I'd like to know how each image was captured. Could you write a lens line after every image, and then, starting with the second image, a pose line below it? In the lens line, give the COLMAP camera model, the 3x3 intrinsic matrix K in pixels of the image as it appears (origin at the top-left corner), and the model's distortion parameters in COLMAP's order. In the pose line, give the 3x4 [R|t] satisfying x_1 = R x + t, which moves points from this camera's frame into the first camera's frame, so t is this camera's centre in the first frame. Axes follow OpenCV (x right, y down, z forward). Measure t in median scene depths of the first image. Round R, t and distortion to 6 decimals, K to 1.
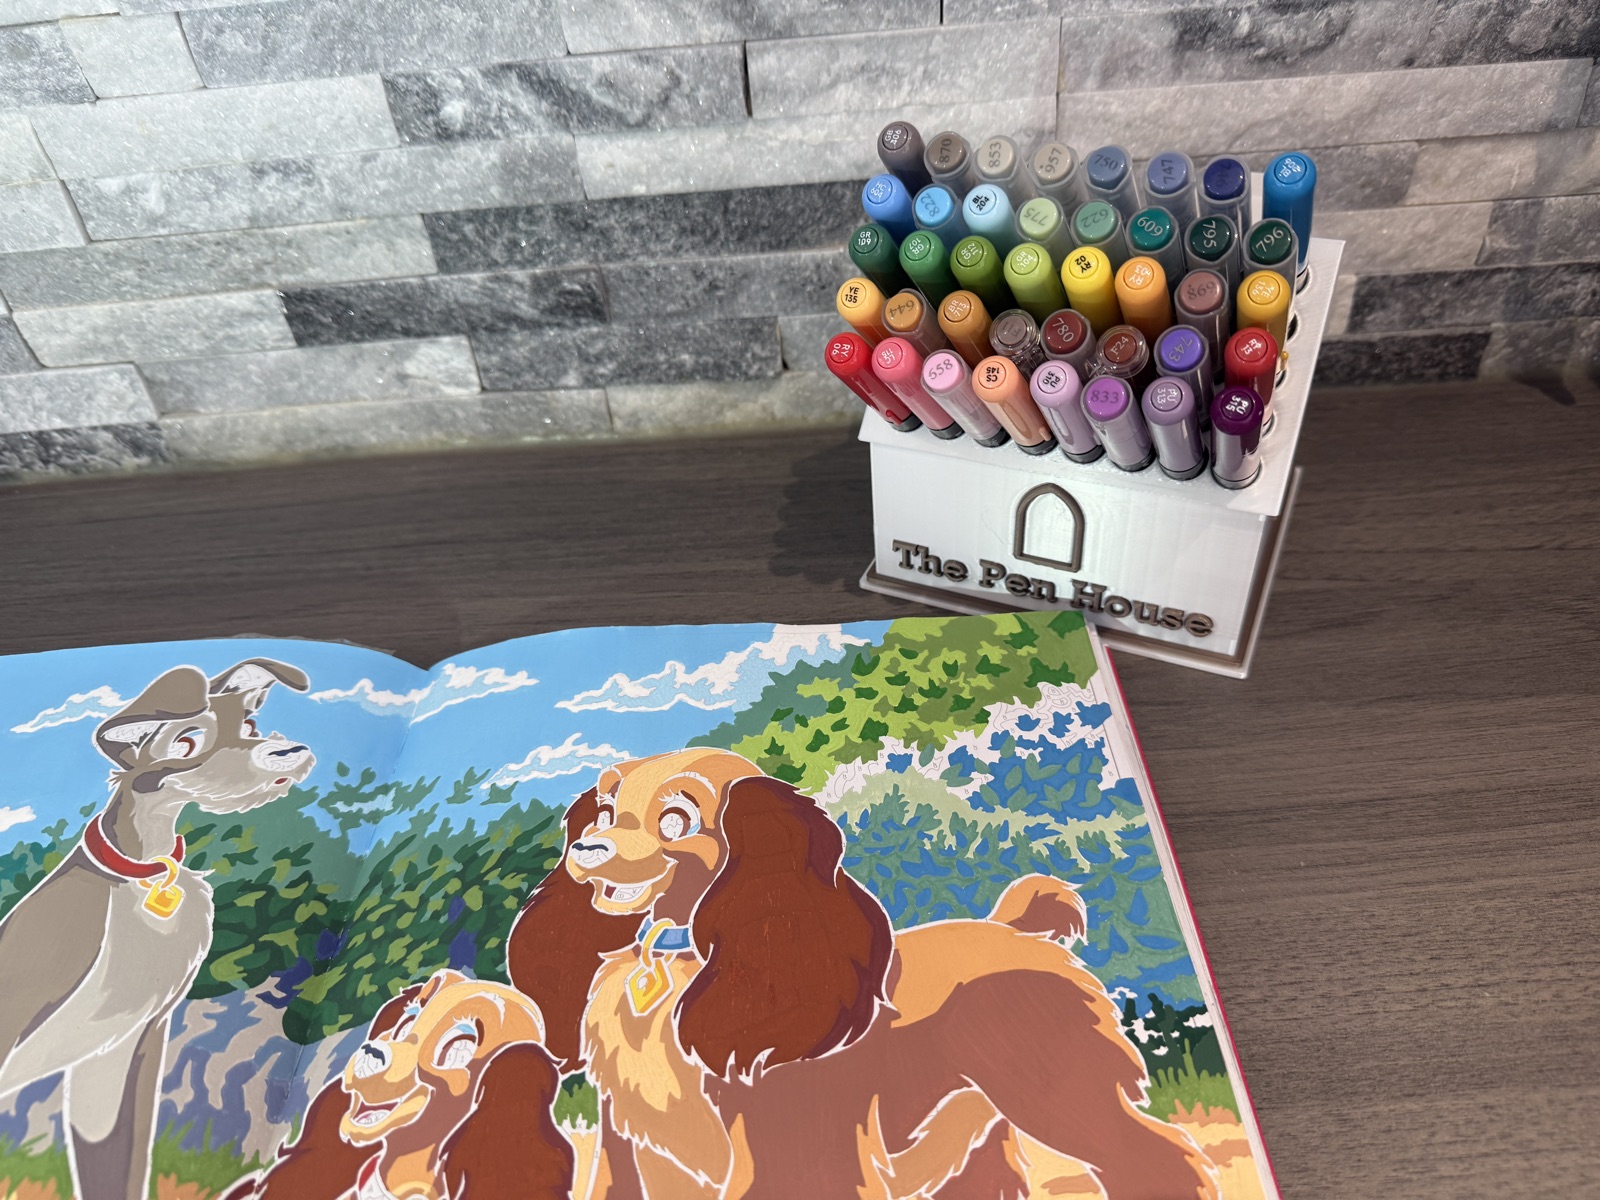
lens RADIAL K [[1166.2, 0, 797.9], [0, 1166.2, 593.3], [0, 0, 1]] dist [-0.024414, 0.003493]
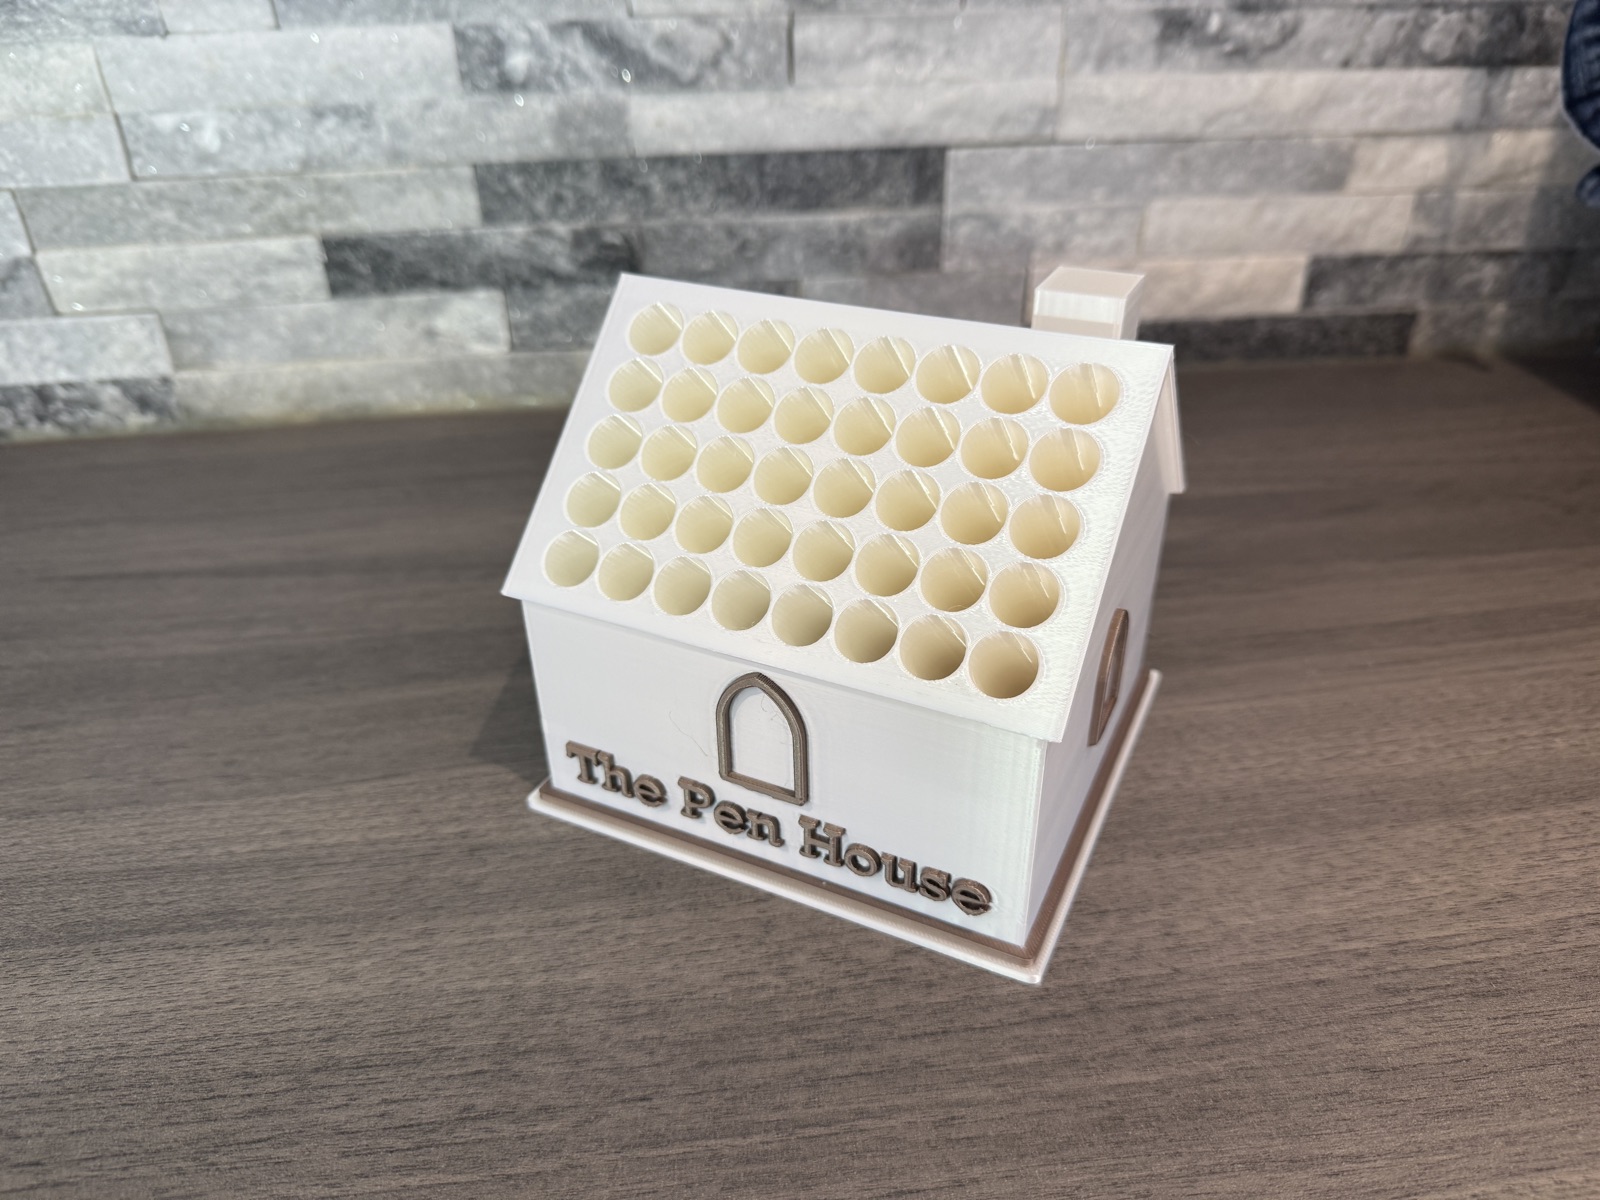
lens RADIAL K [[1175.5, 0, 800.0], [0, 1175.5, 600.0], [0, 0, 1]] dist [-0.037078, 0.009673]
pose [[0.991839, -0.005866, 0.127358, -0.171220], [0.024961, 0.988543, -0.148864, 0.233461], [-0.125026, 0.150828, 0.980622, -0.013081]]
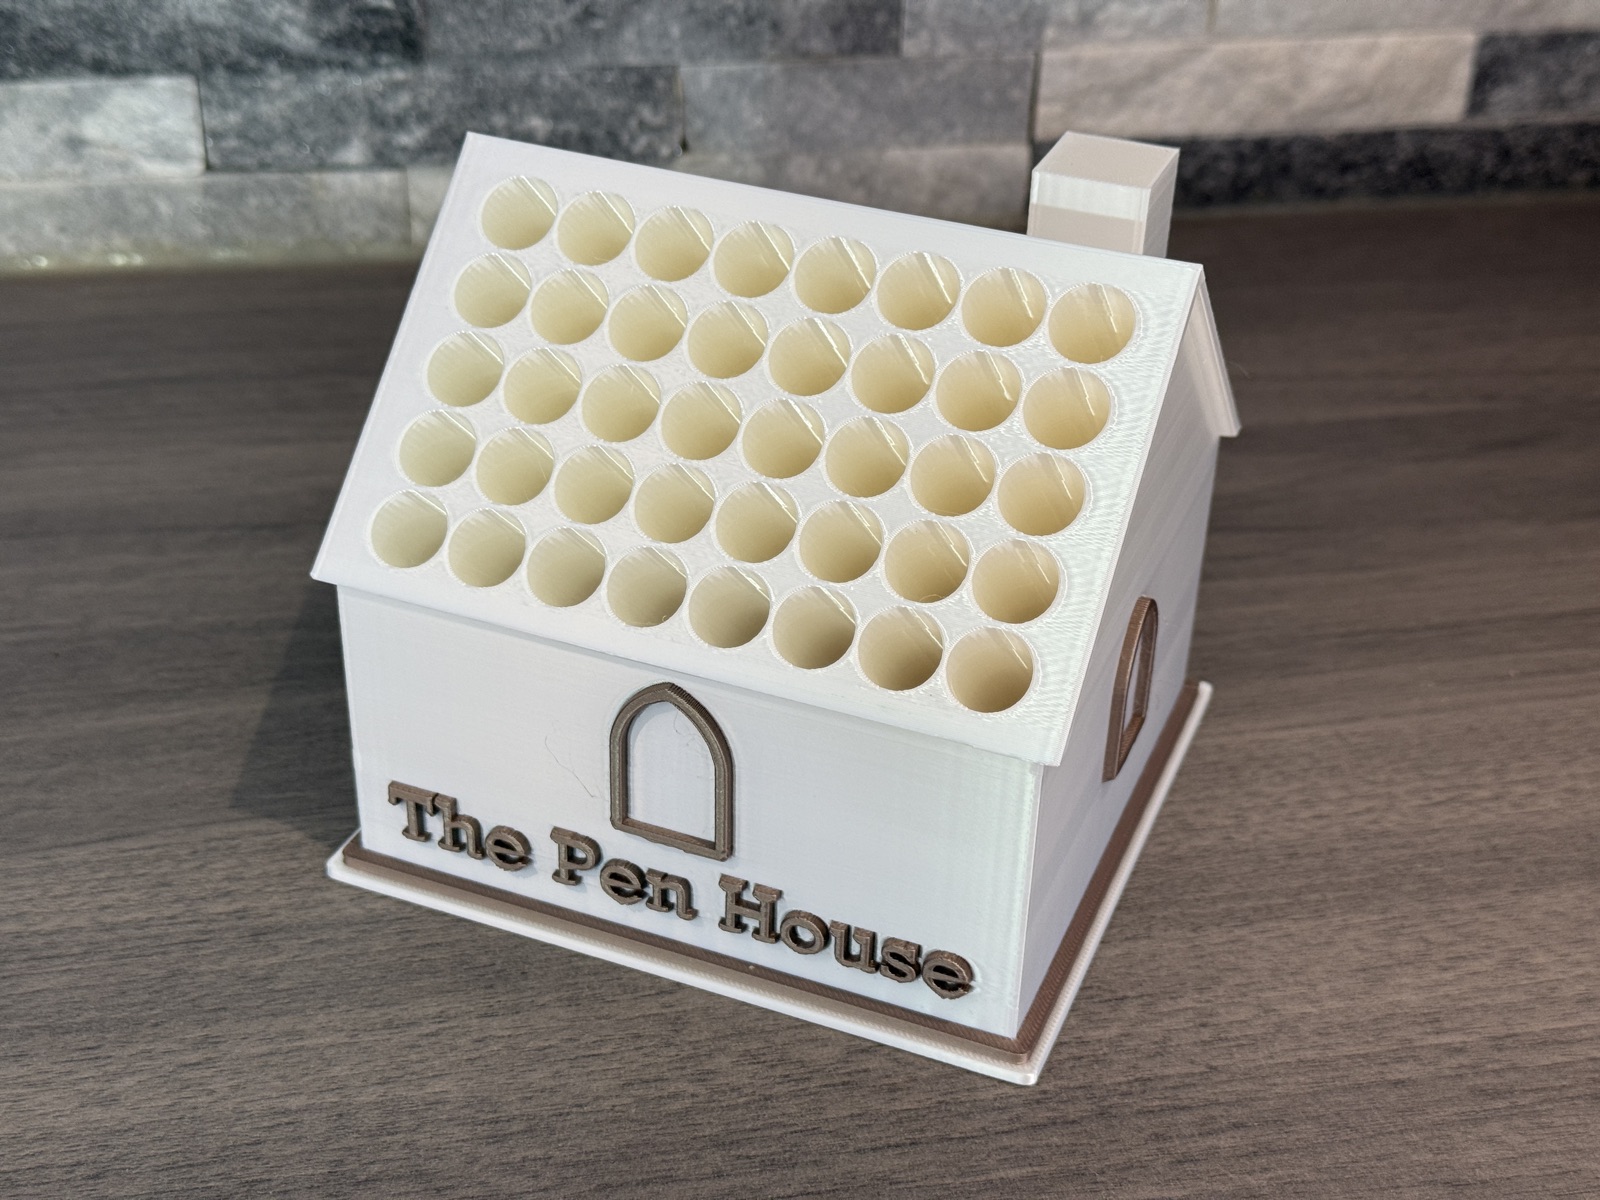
lens RADIAL K [[2222.1, 0, 775.0], [0, 2222.1, 650.7], [0, 0, 1]] dist [0.209136, -0.514577]
pose [[0.980112, -0.012563, 0.198045, -0.244335], [0.034813, 0.993403, -0.109267, 0.262902], [-0.195365, 0.113988, 0.974084, -0.260214]]
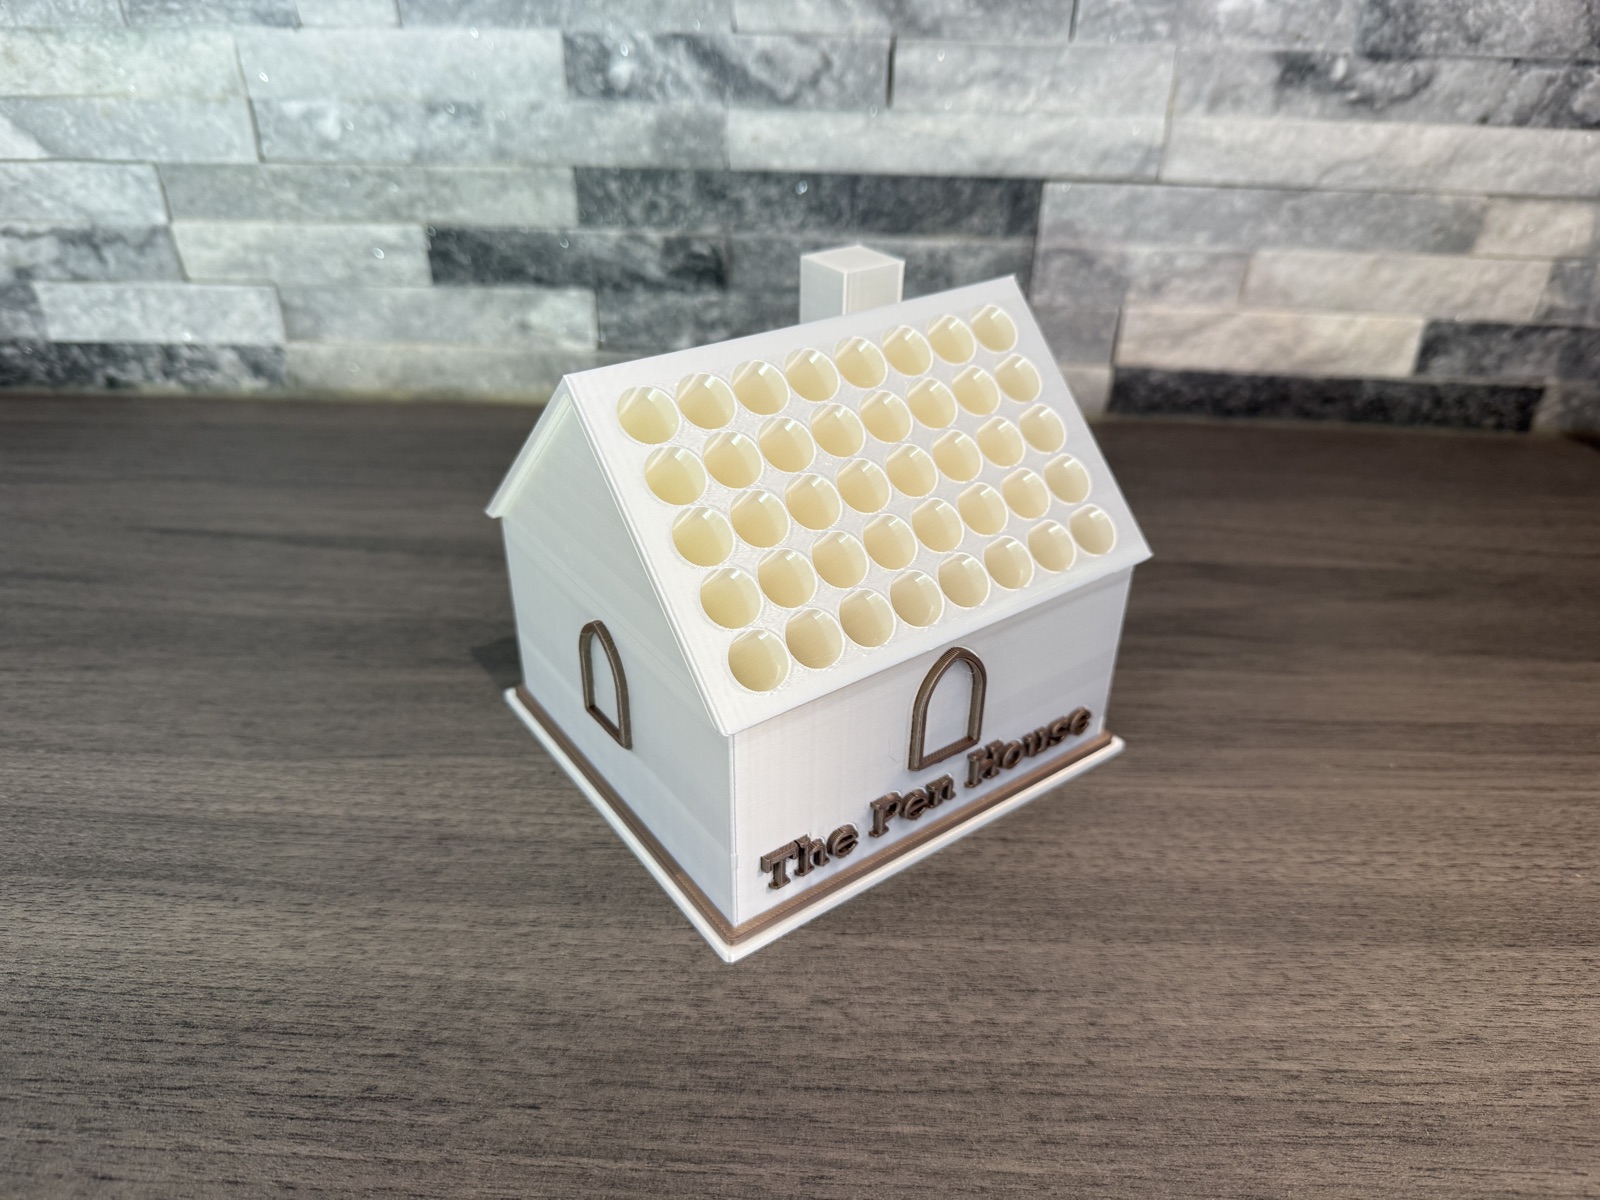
lens RADIAL K [[1175.5, 0, 800.0], [0, 1175.5, 600.0], [0, 0, 1]] dist [-0.037078, 0.009673]
pose [[0.994649, 0.103185, 0.005150, -0.079718], [-0.101468, 0.985052, -0.139202, 0.206219], [-0.019436, 0.137934, 0.990251, -0.026661]]
